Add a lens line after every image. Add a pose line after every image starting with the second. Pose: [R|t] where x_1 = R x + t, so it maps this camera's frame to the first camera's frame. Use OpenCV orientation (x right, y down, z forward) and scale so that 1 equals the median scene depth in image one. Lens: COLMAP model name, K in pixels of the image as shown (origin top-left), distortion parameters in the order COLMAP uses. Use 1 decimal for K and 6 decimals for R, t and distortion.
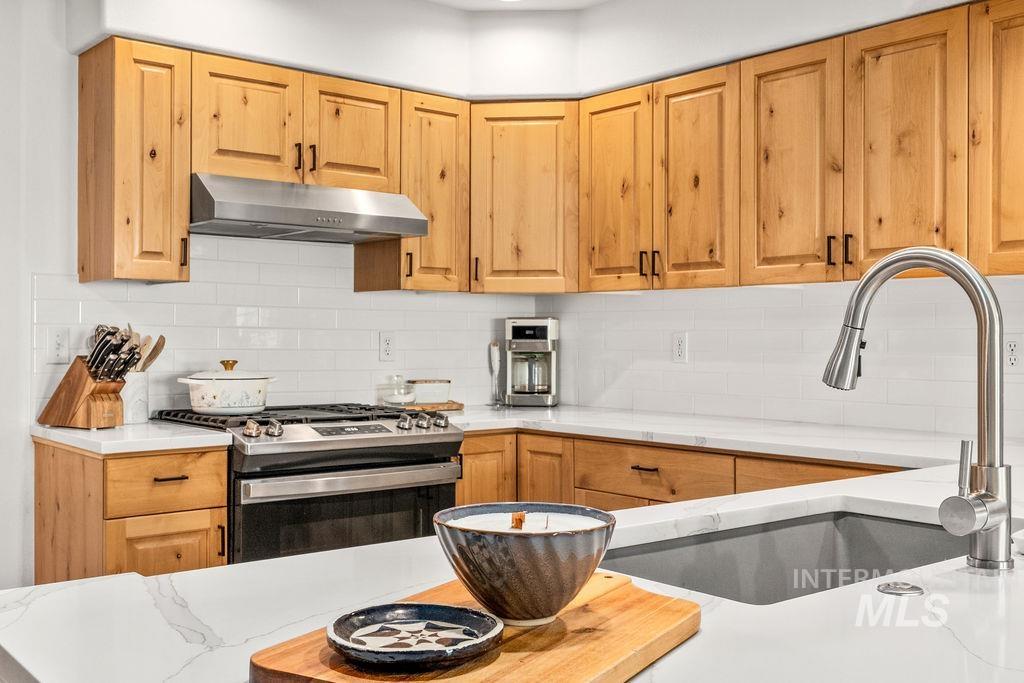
lens RADIAL K [[1071.9, 0, 510.1], [0, 1071.9, 333.8], [0, 0, 1]] dist [-0.002807, -0.002190]
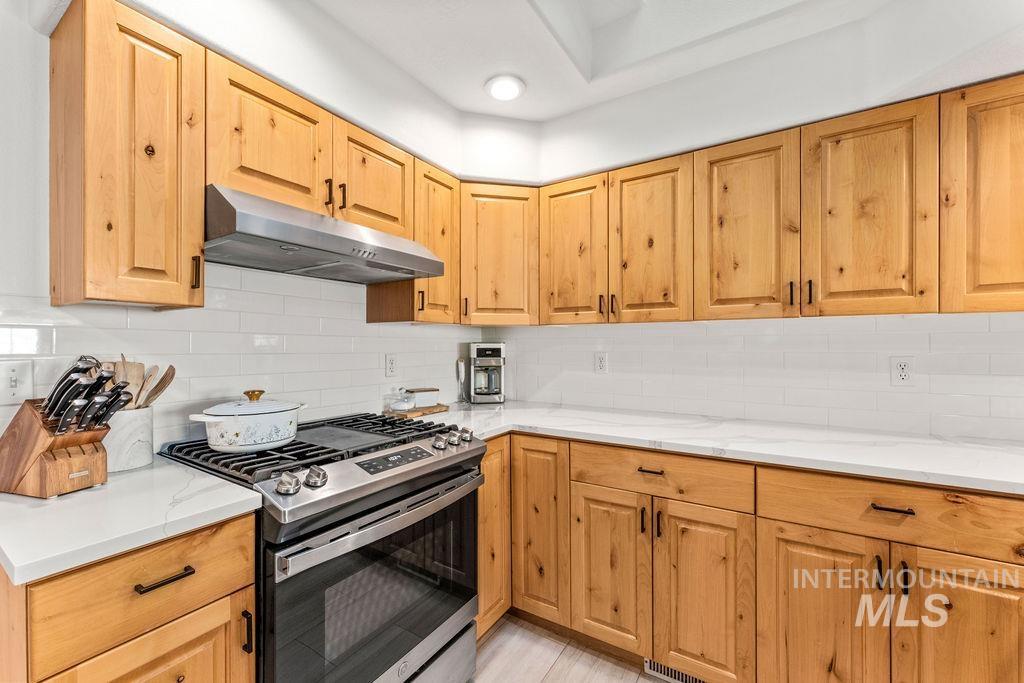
lens RADIAL K [[408.7, 0, 509.0], [0, 408.7, 343.1], [0, 0, 1]] dist [-0.001472, -0.000065]
pose [[0.951147, -0.003090, 0.308721, -0.161339], [0.003641, 0.999993, -0.001209, -0.017168], [-0.308715, 0.002274, 0.951152, 0.592964]]
